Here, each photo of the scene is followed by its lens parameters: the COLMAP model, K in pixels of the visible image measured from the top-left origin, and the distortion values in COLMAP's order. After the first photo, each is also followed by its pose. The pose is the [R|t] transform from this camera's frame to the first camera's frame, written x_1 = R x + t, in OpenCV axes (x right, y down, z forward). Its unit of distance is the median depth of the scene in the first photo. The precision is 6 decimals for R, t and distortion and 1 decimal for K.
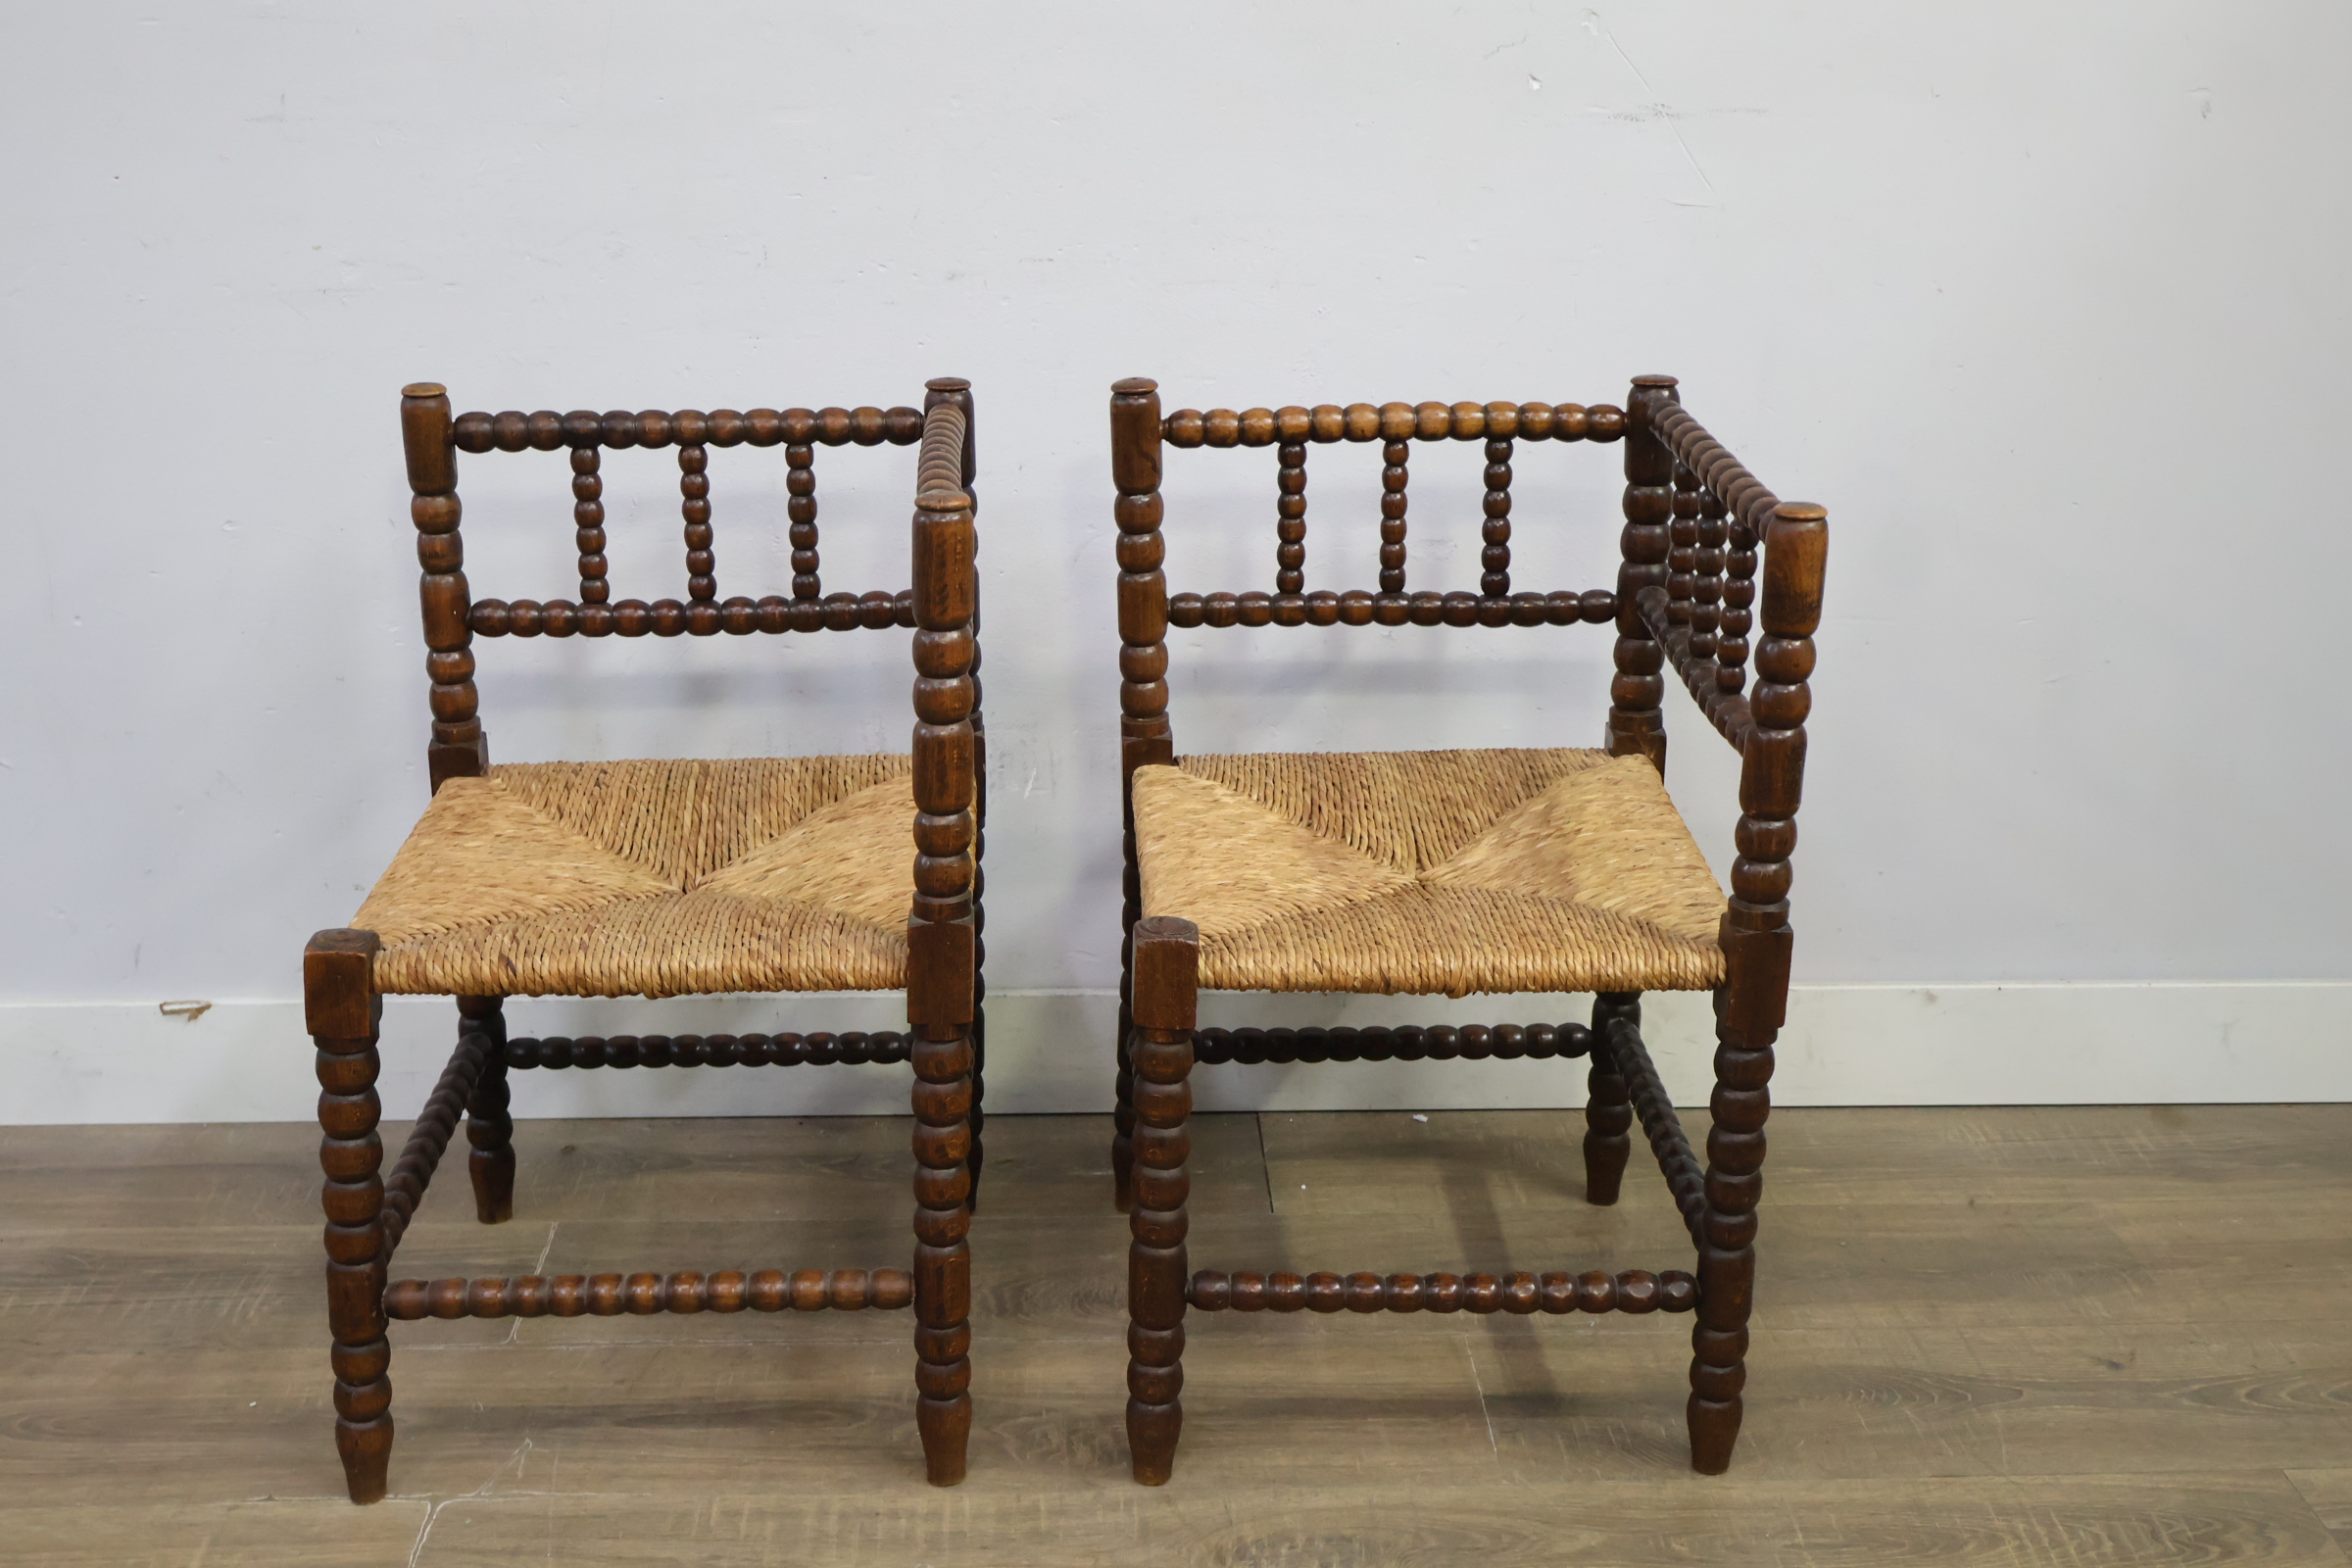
lens RADIAL K [[2572.1, 0, 1165.2], [0, 2572.1, 804.1], [0, 0, 1]] dist [-0.002443, 0.000000]
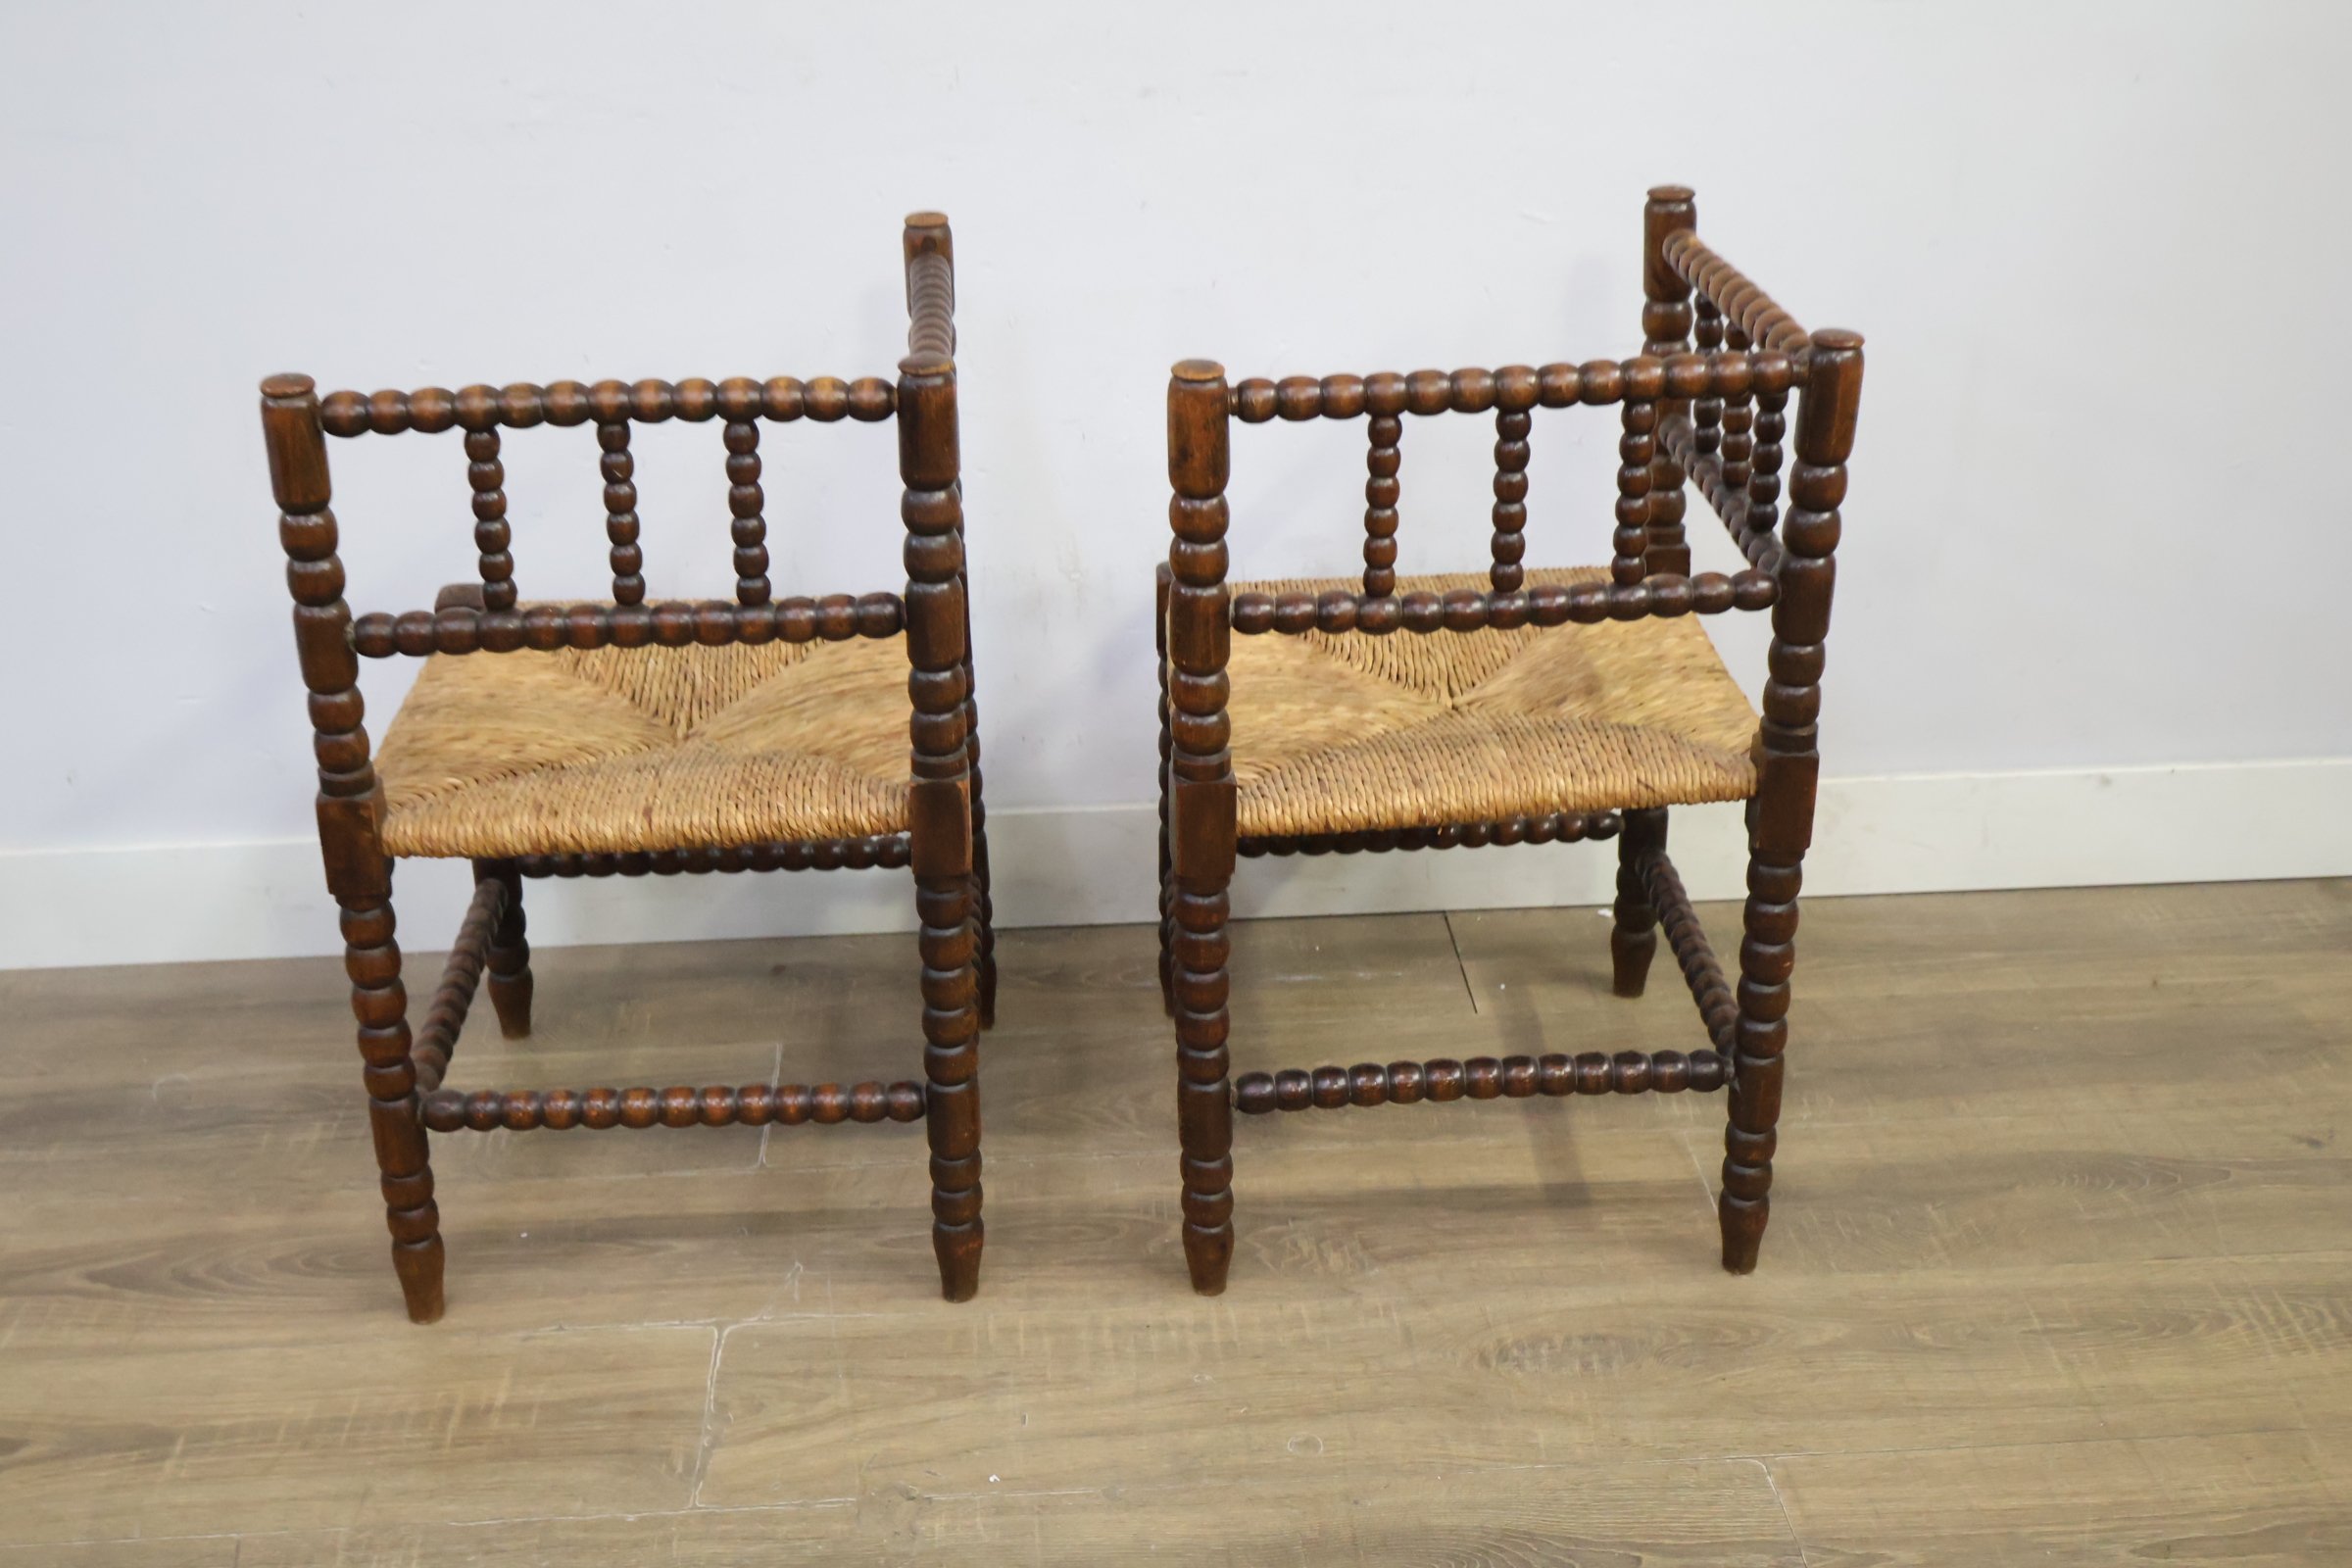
lens RADIAL K [[2572.1, 0, 1164.3], [0, 2572.1, 783.1], [0, 0, 1]] dist [-0.002443, 0.000000]
pose [[0.999584, -0.028484, 0.004503, -0.097887], [0.027923, 0.995020, 0.095685, -0.039323], [-0.007206, -0.095520, 0.995401, -0.012877]]
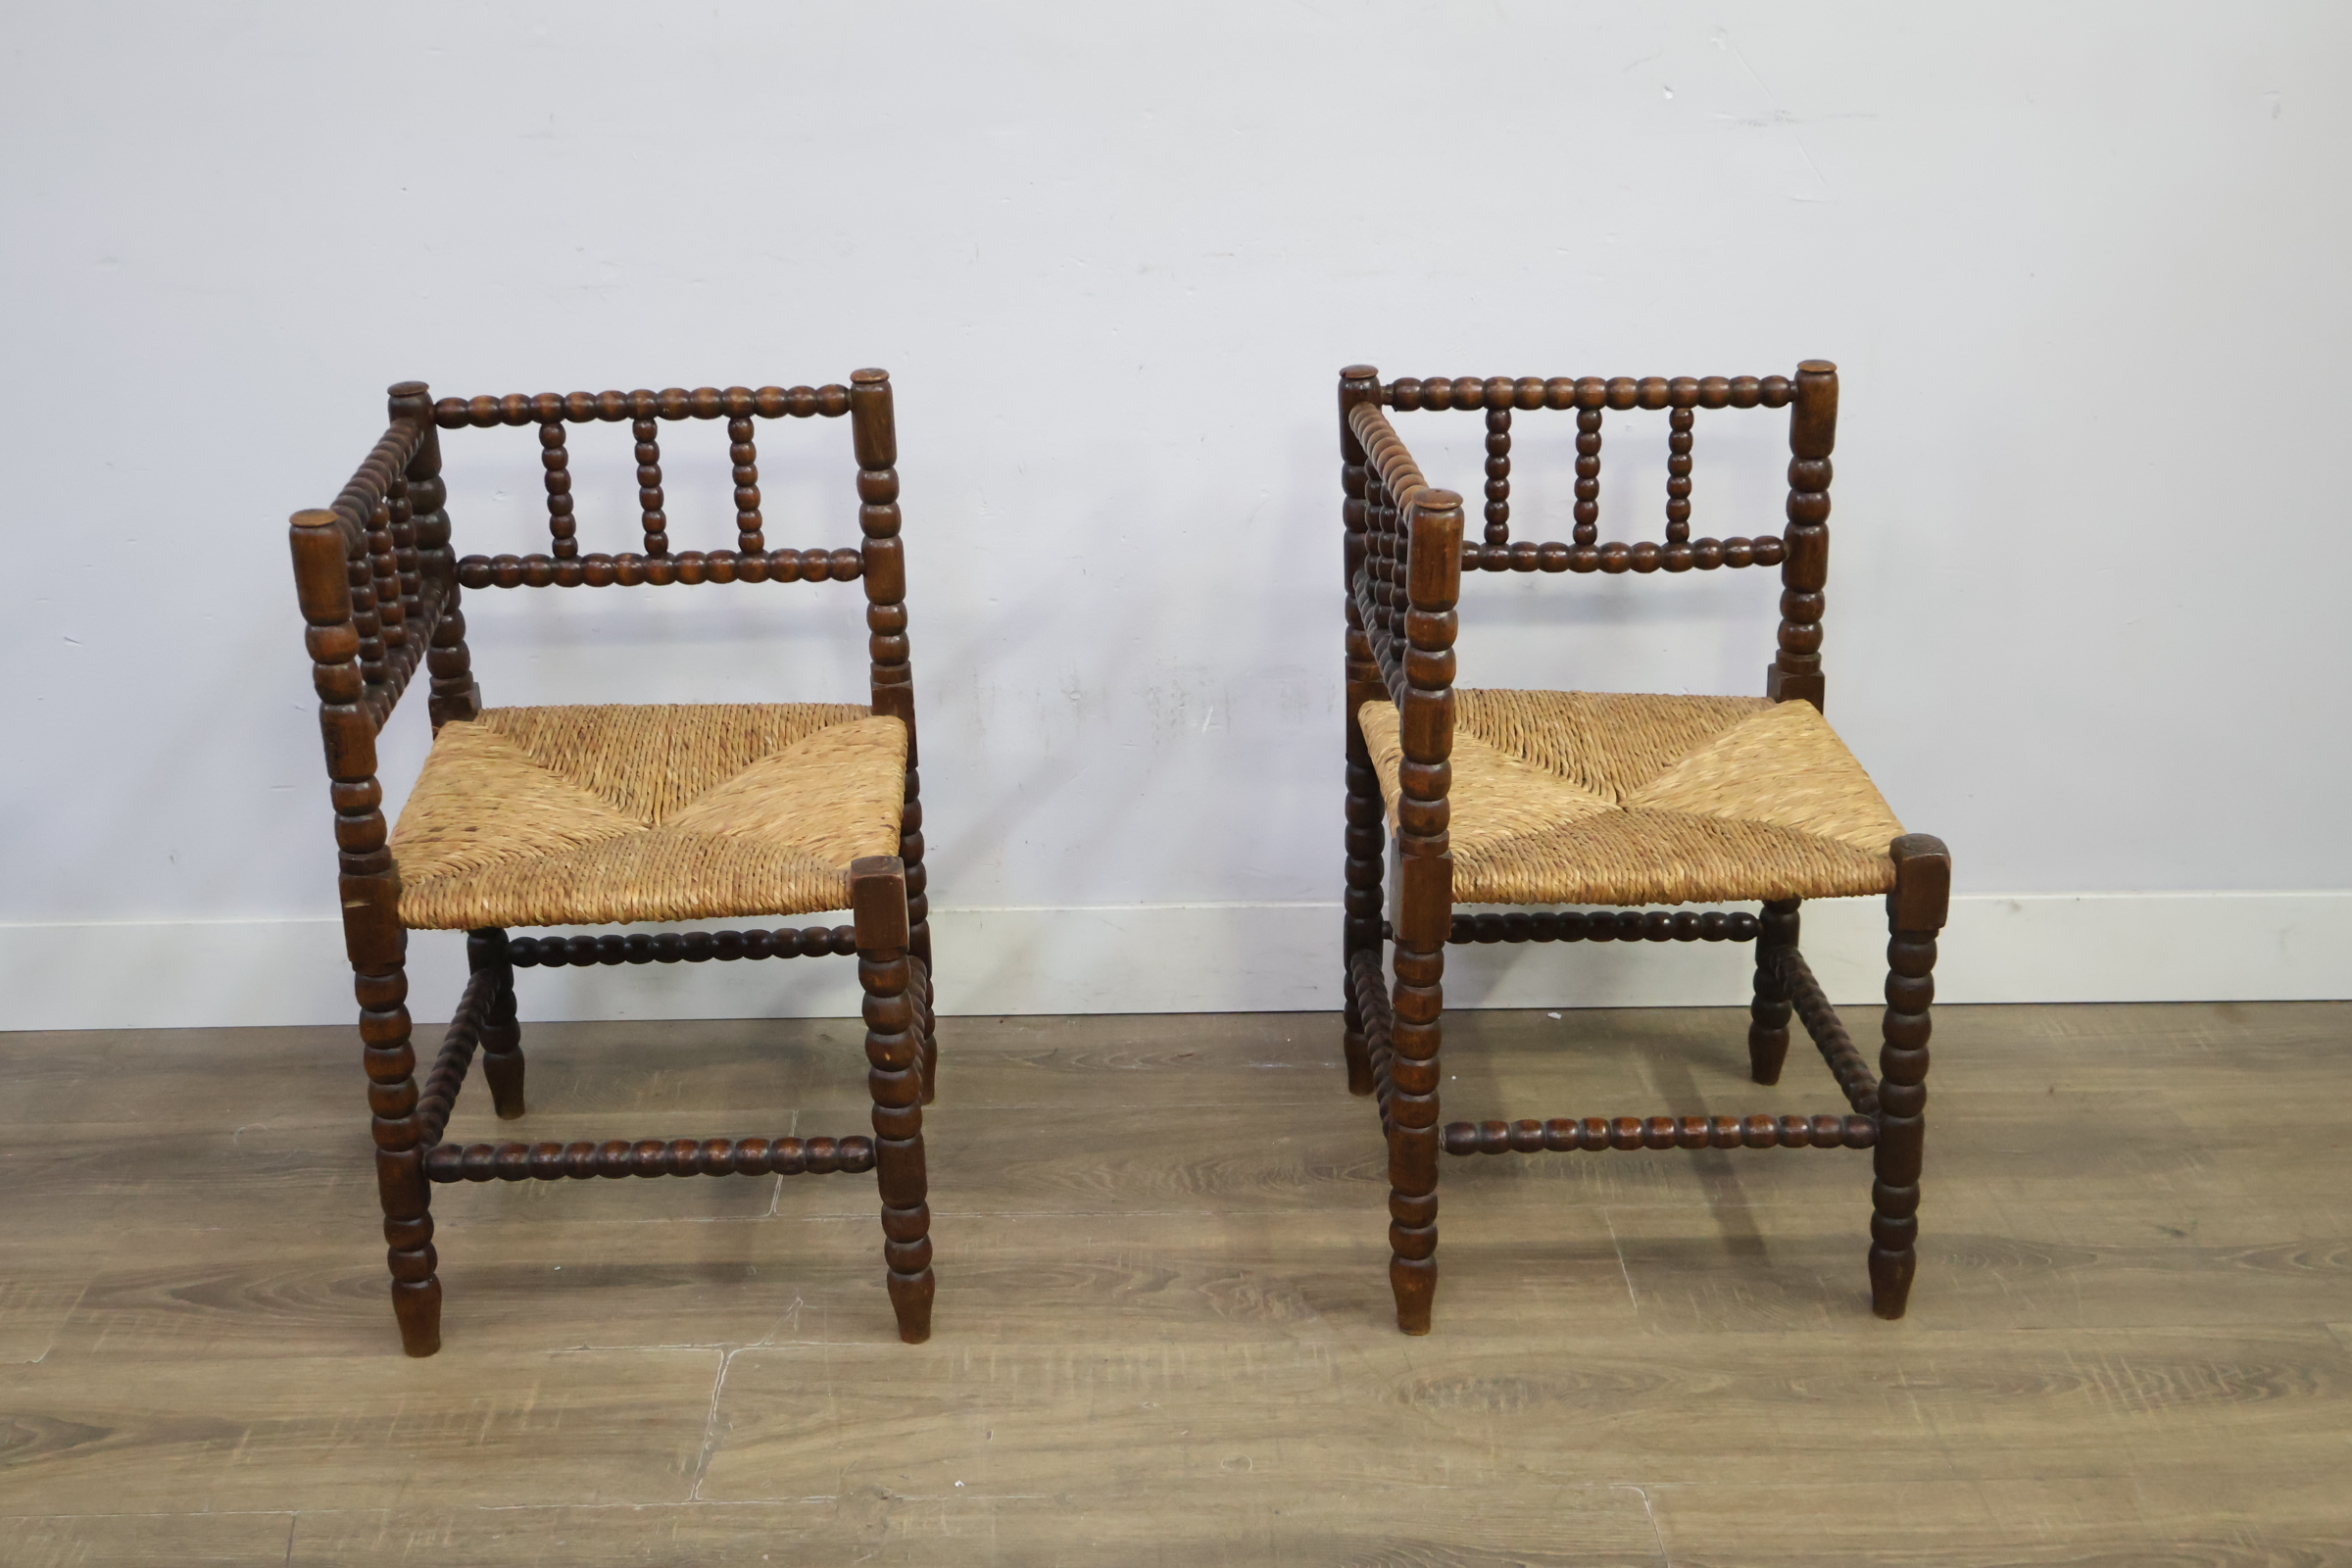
lens RADIAL K [[2572.1, 0, 1177.5], [0, 2572.1, 802.7], [0, 0, 1]] dist [-0.002443, 0.000000]
pose [[0.999799, -0.004655, -0.019480, -0.052626], [0.005532, 0.998964, 0.045176, -0.027028], [0.019249, -0.045274, 0.998789, -0.142286]]
